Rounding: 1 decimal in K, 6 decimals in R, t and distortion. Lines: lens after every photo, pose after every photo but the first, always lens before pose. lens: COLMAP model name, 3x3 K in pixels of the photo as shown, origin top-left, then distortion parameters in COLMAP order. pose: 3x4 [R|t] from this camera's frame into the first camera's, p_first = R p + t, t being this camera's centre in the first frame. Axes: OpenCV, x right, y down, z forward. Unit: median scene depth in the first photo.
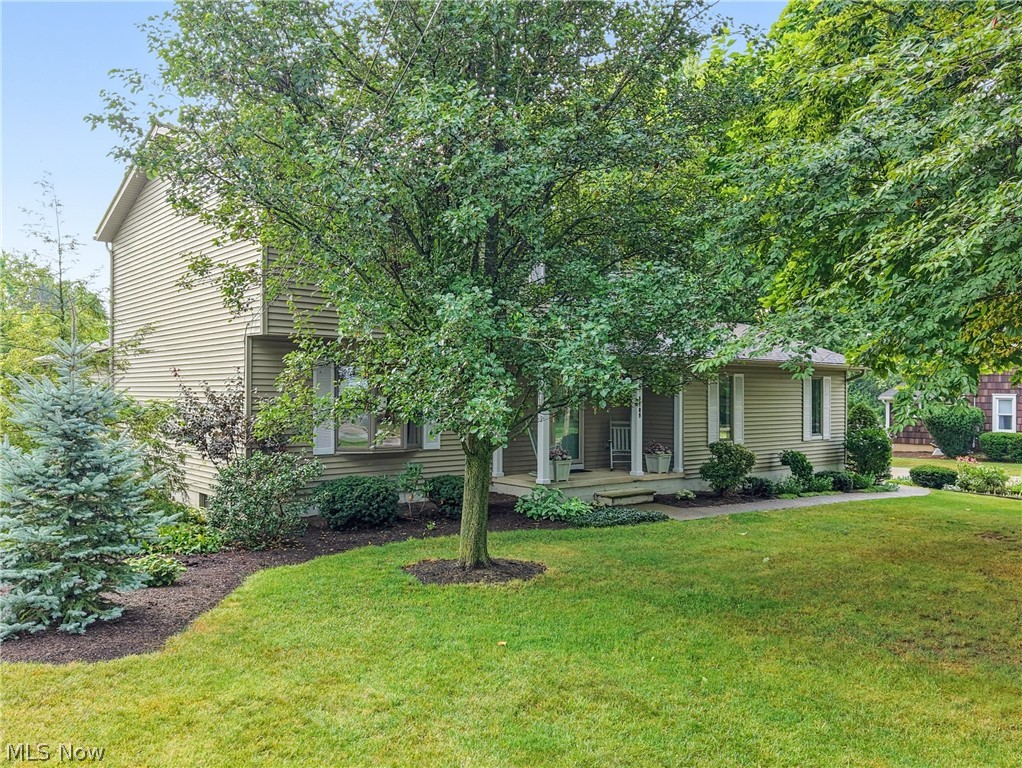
lens RADIAL K [[691.4, 0, 500.2], [0, 691.4, 382.6], [0, 0, 1]] dist [0.072768, -0.059246]
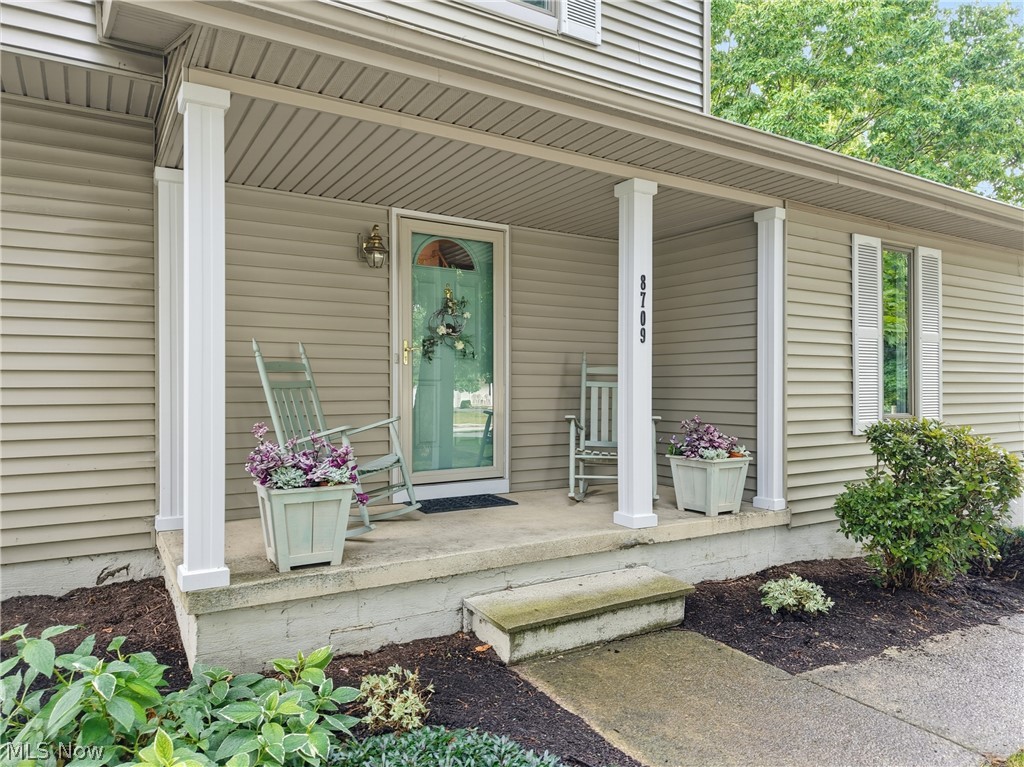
lens RADIAL K [[692.7, 0, 501.2], [0, 692.7, 382.1], [0, 0, 1]] dist [0.072768, -0.059246]
pose [[0.994787, -0.002344, -0.101948, 0.160769], [0.003583, 0.999922, 0.011968, 0.061854], [0.101912, -0.012271, 0.994718, 0.648632]]
